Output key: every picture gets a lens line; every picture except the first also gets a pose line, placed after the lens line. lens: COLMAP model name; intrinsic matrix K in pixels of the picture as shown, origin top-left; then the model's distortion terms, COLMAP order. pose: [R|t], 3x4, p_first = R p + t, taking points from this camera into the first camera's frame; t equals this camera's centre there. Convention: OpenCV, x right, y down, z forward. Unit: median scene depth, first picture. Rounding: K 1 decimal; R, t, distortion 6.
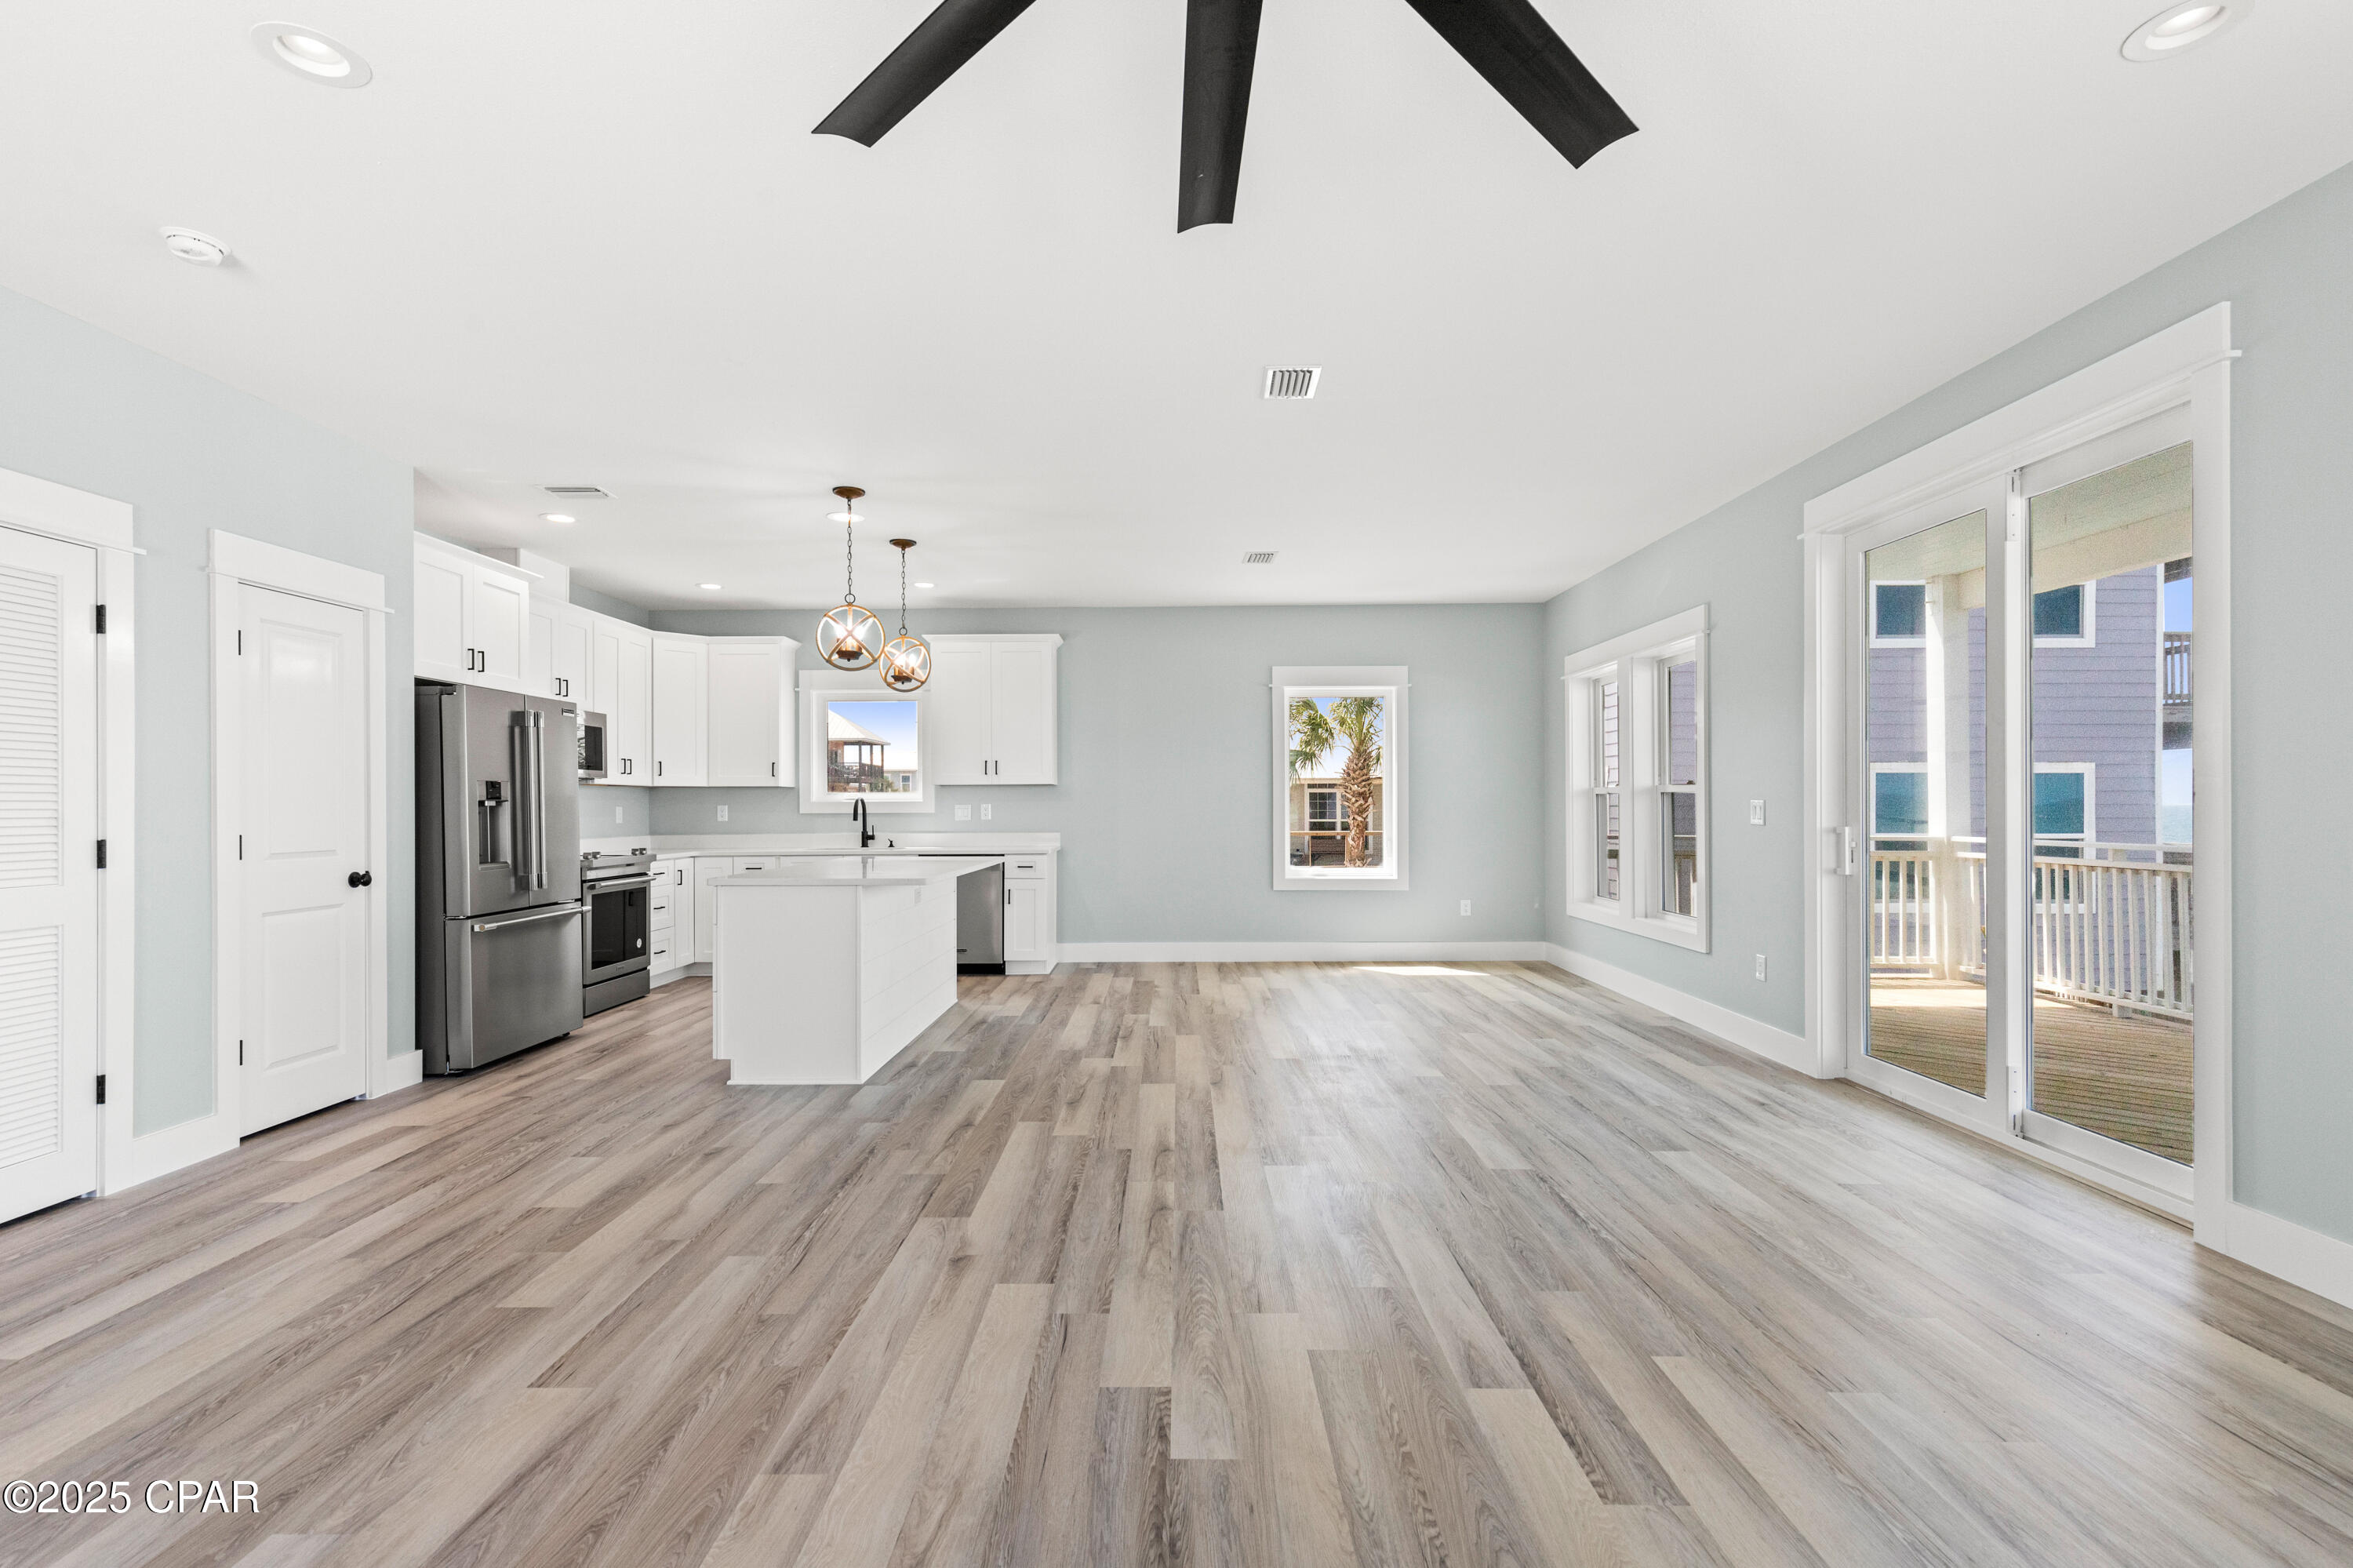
lens RADIAL K [[1079.4, 0, 1171.1], [0, 1079.4, 798.3], [0, 0, 1]] dist [0.012512, -0.003094]
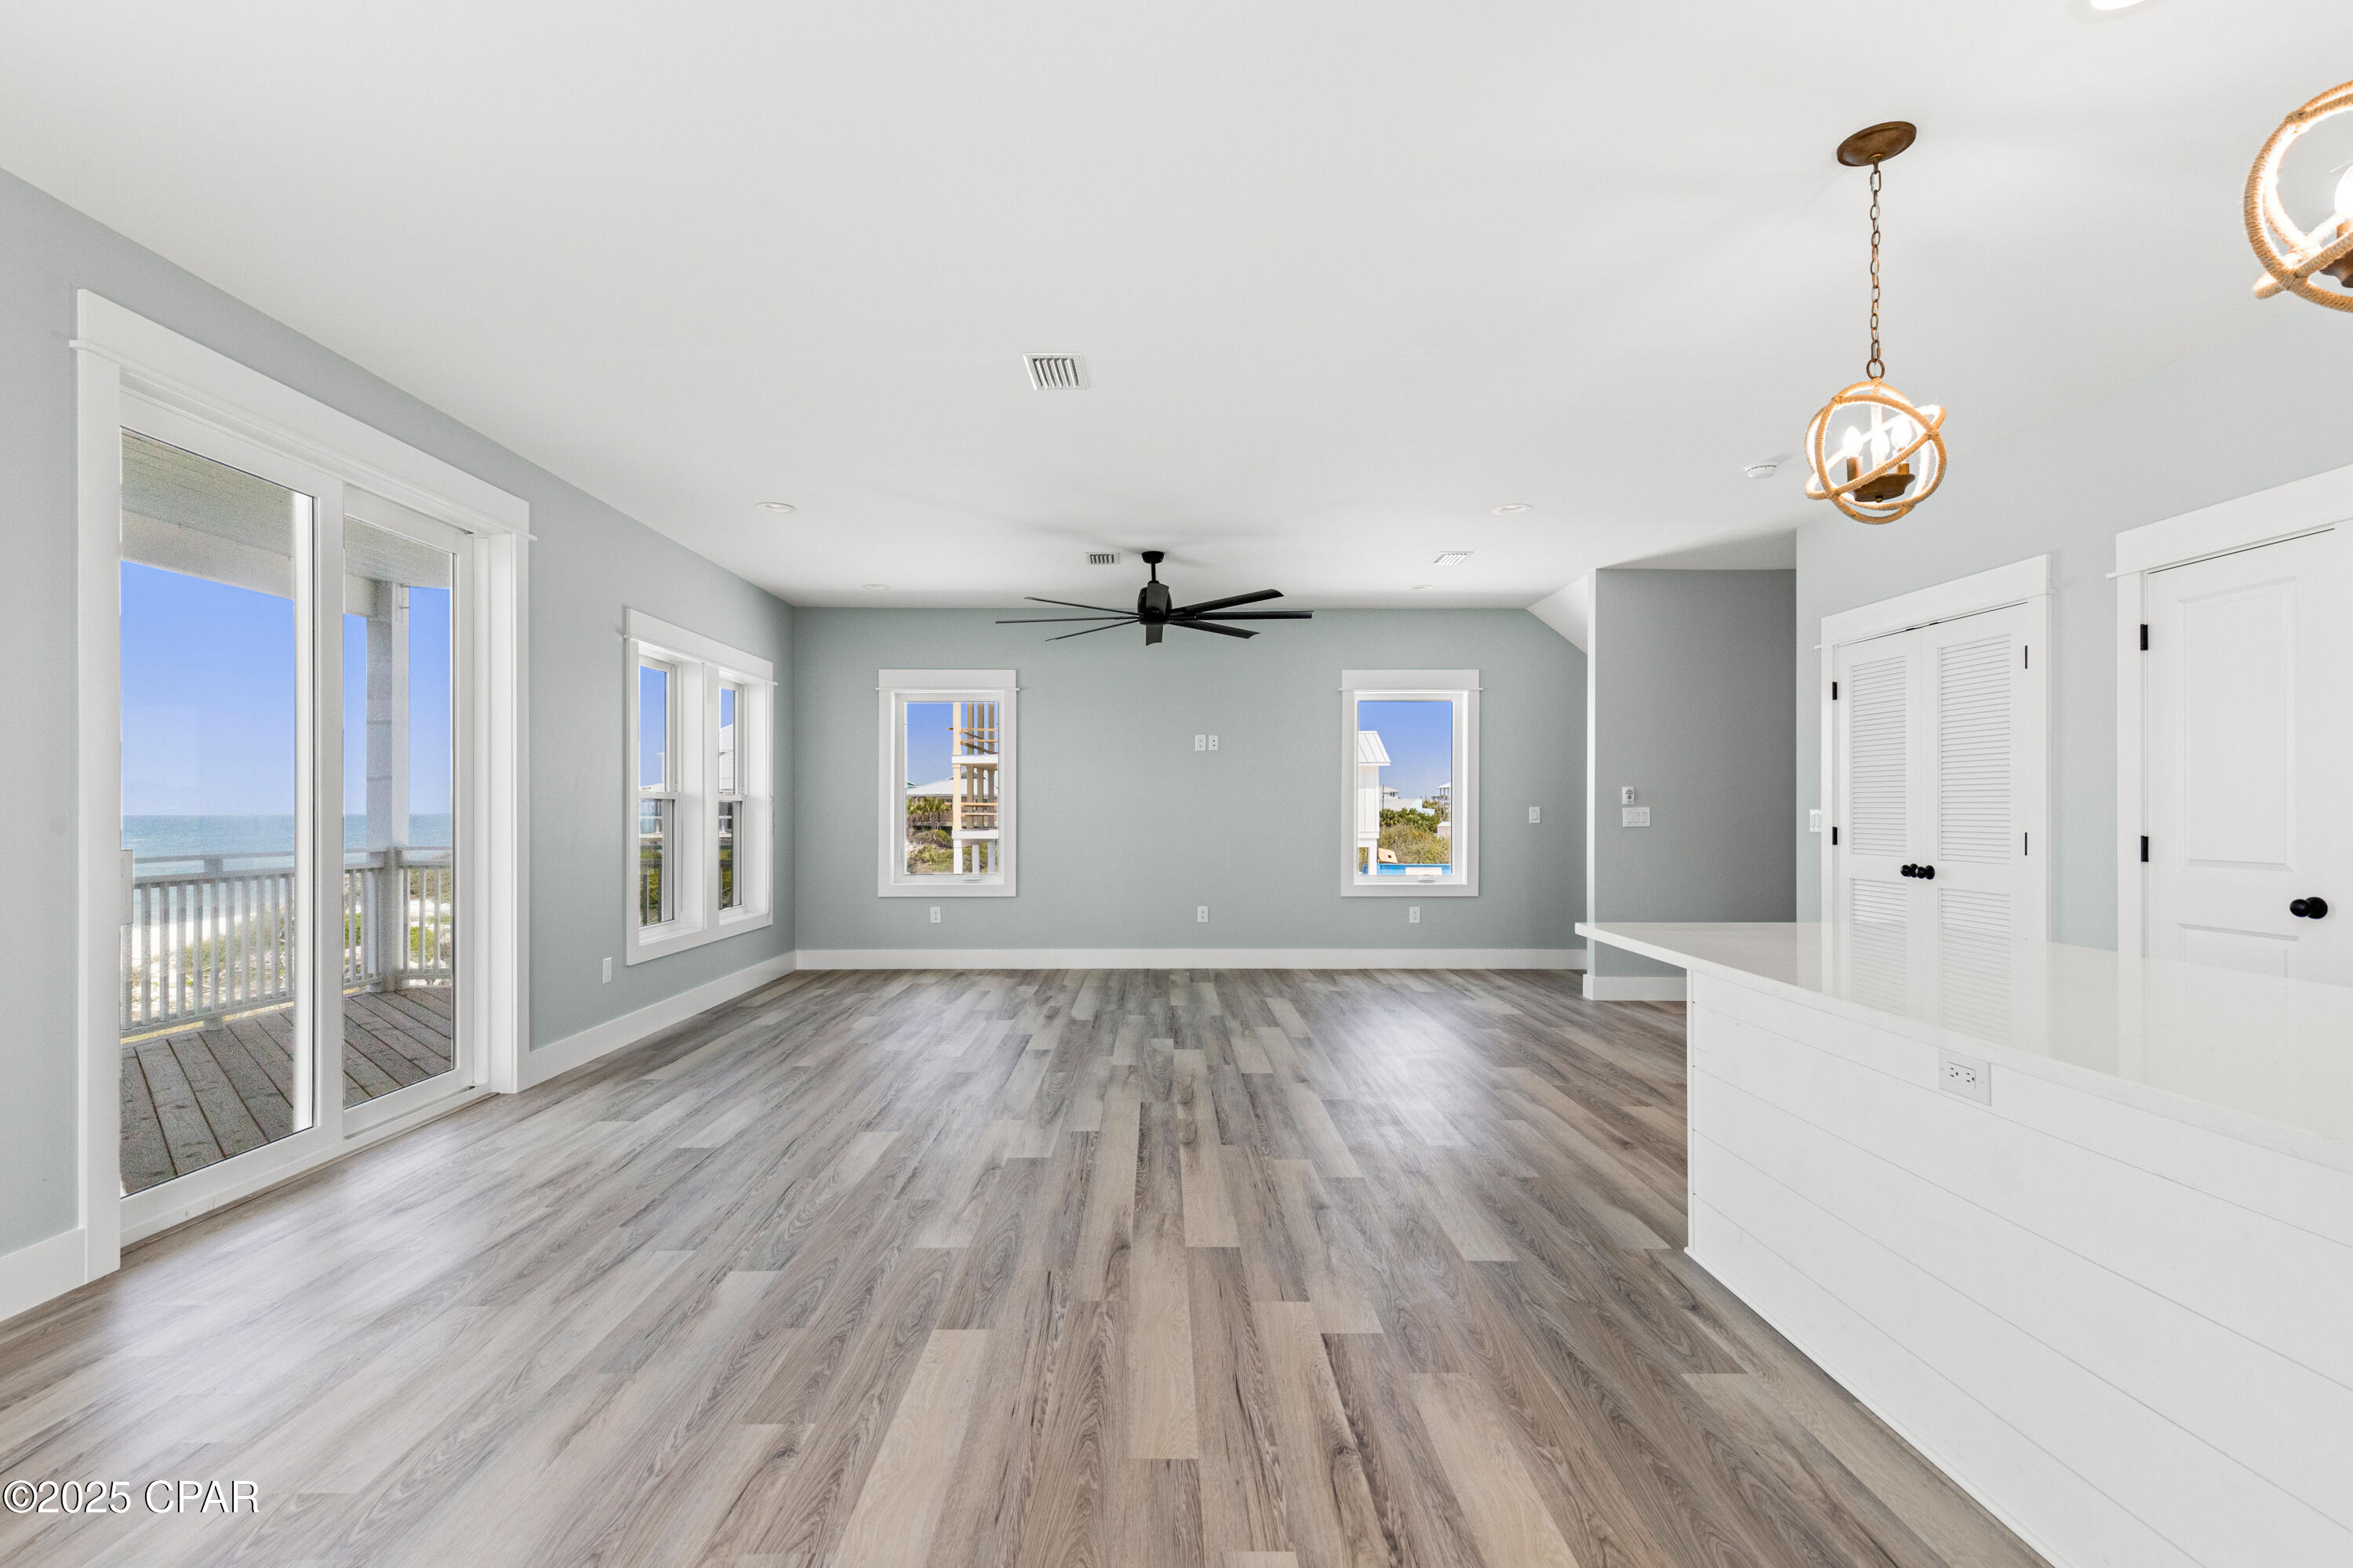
lens RADIAL K [[1079.4, 0, 1164.6], [0, 1079.4, 803.3], [0, 0, 1]] dist [0.012512, -0.003094]
pose [[-0.999912, 0.004366, -0.012510, 0.022083], [0.004475, 0.999952, -0.008692, 0.007428], [0.012471, -0.008747, -0.999884, 1.561899]]
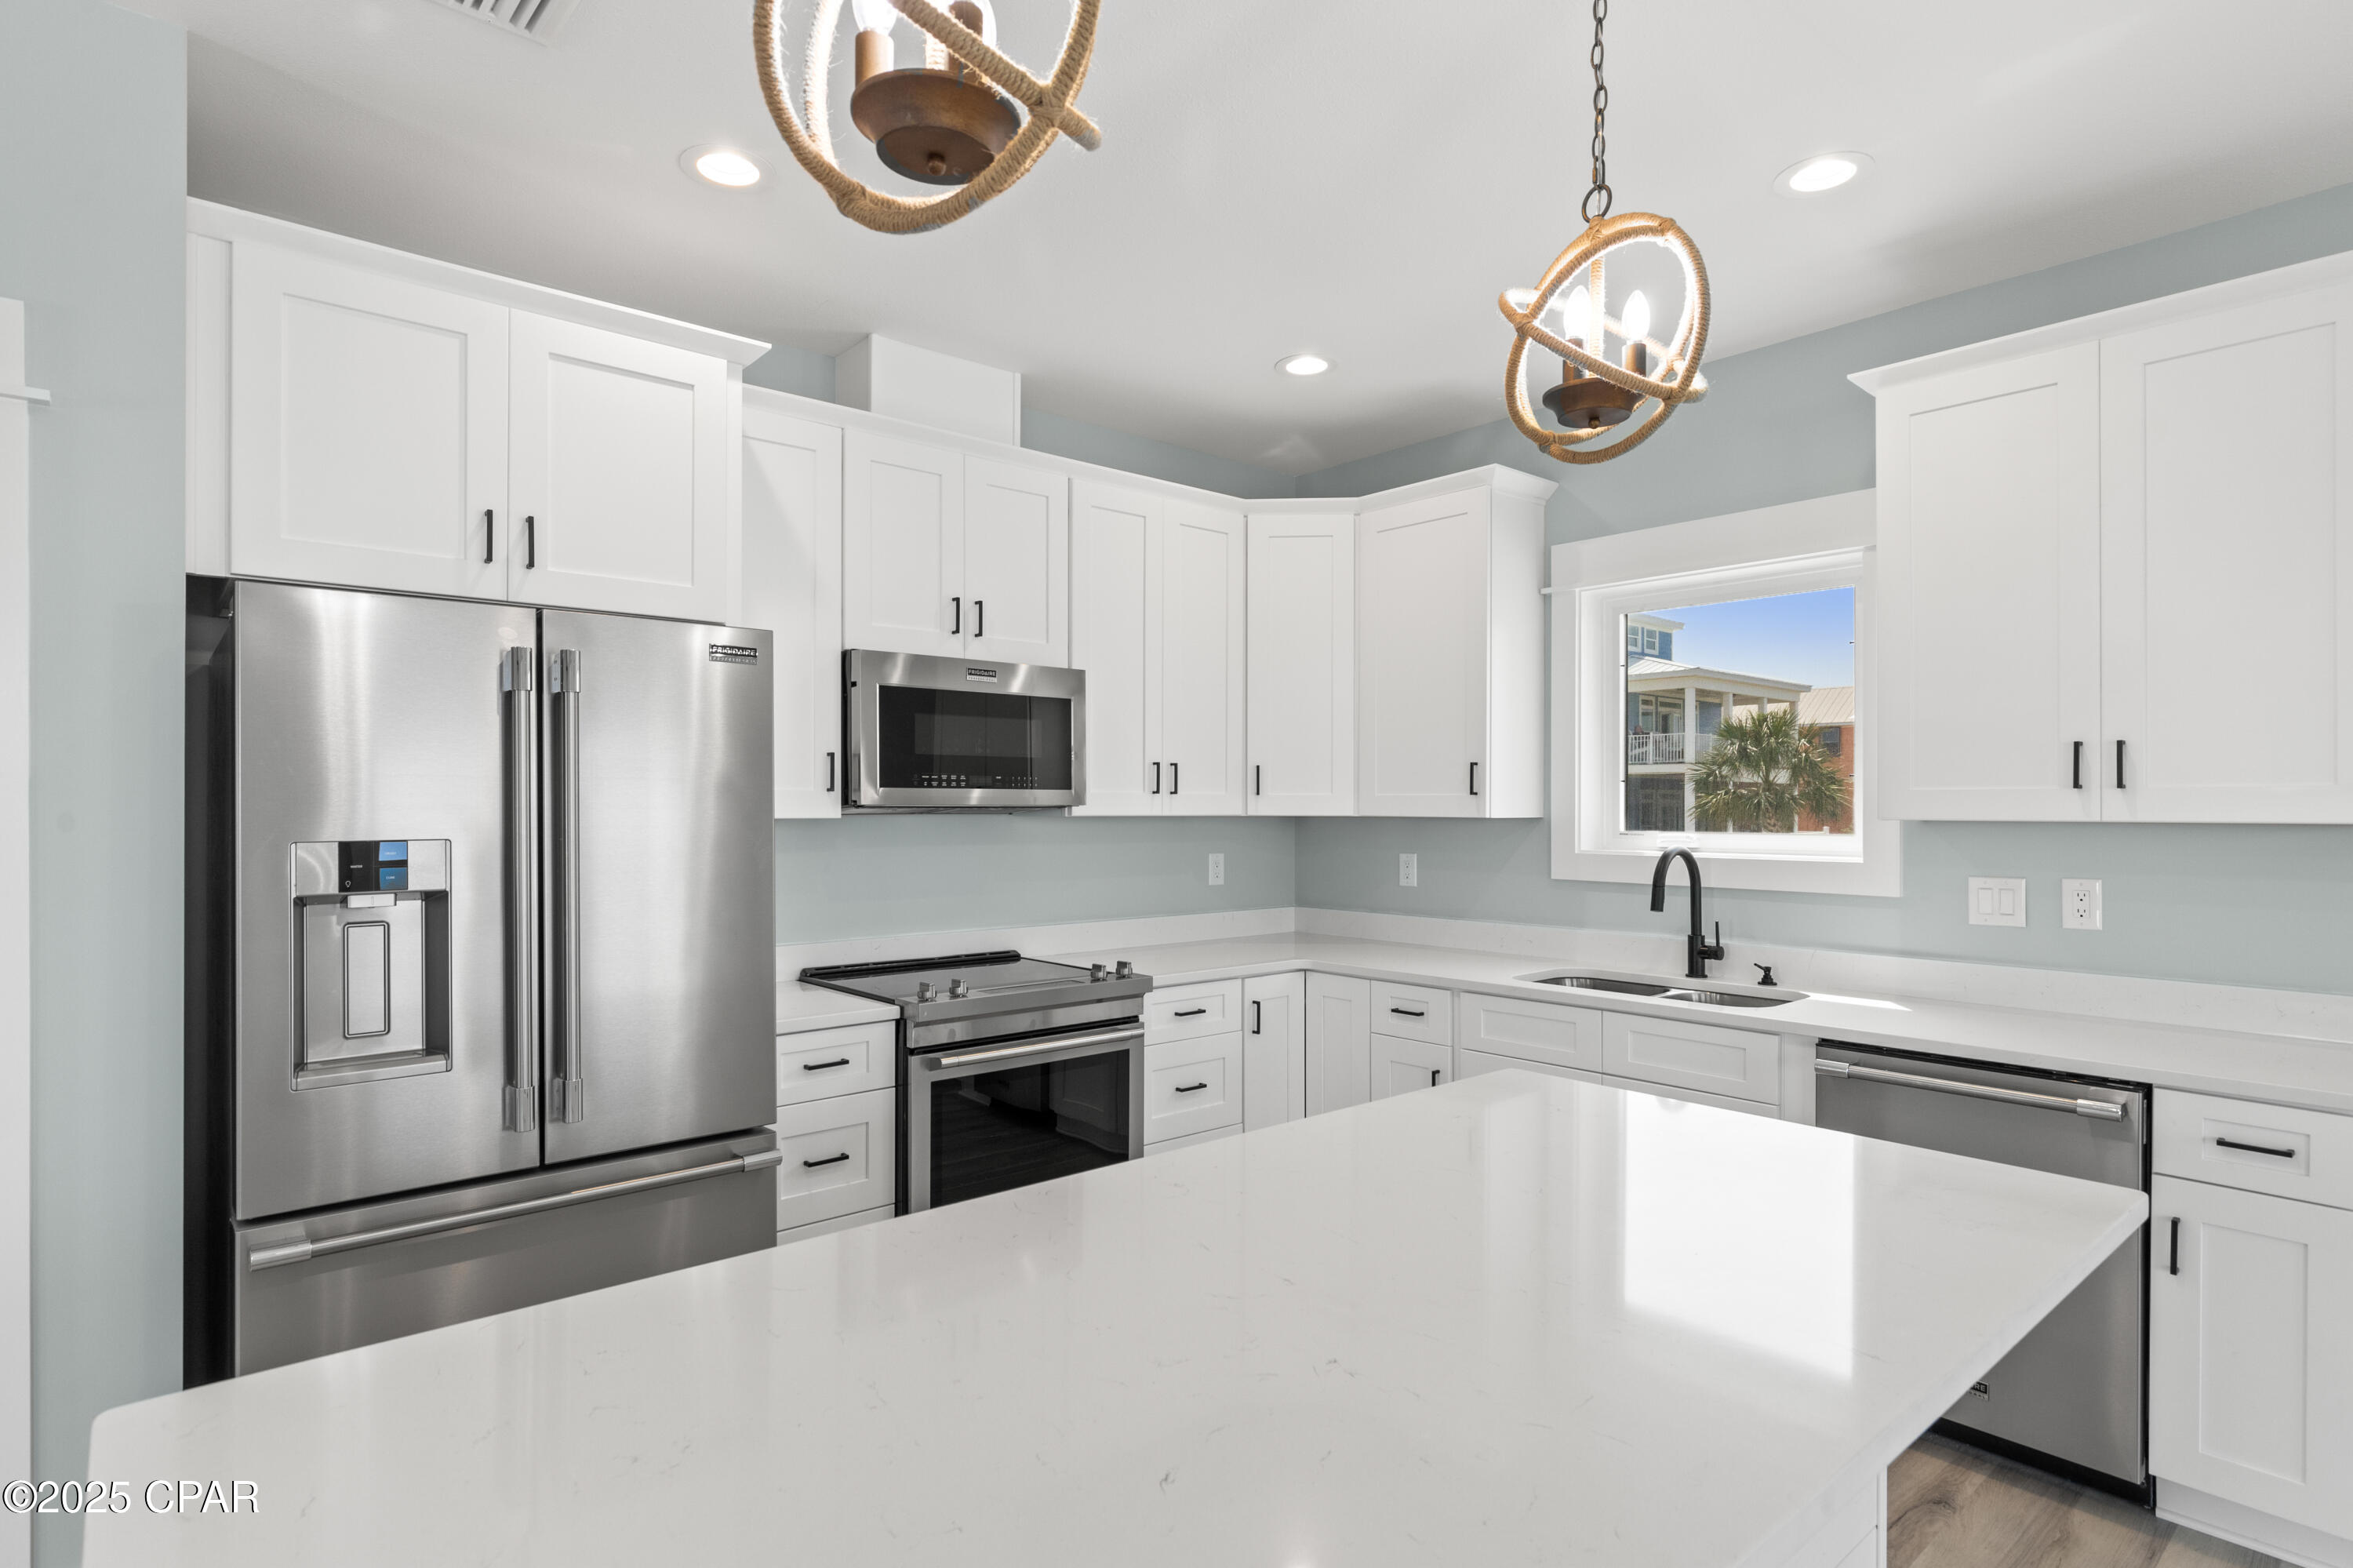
lens RADIAL K [[1212.8, 0, 1166.9], [0, 1212.8, 804.6], [0, 0, 1]] dist [0.004071, -0.000929]
pose [[0.660952, 0.007068, -0.750394, -0.139972], [-0.000479, 0.999959, 0.008996, -0.033296], [0.750428, -0.005586, 0.660929, 0.958876]]
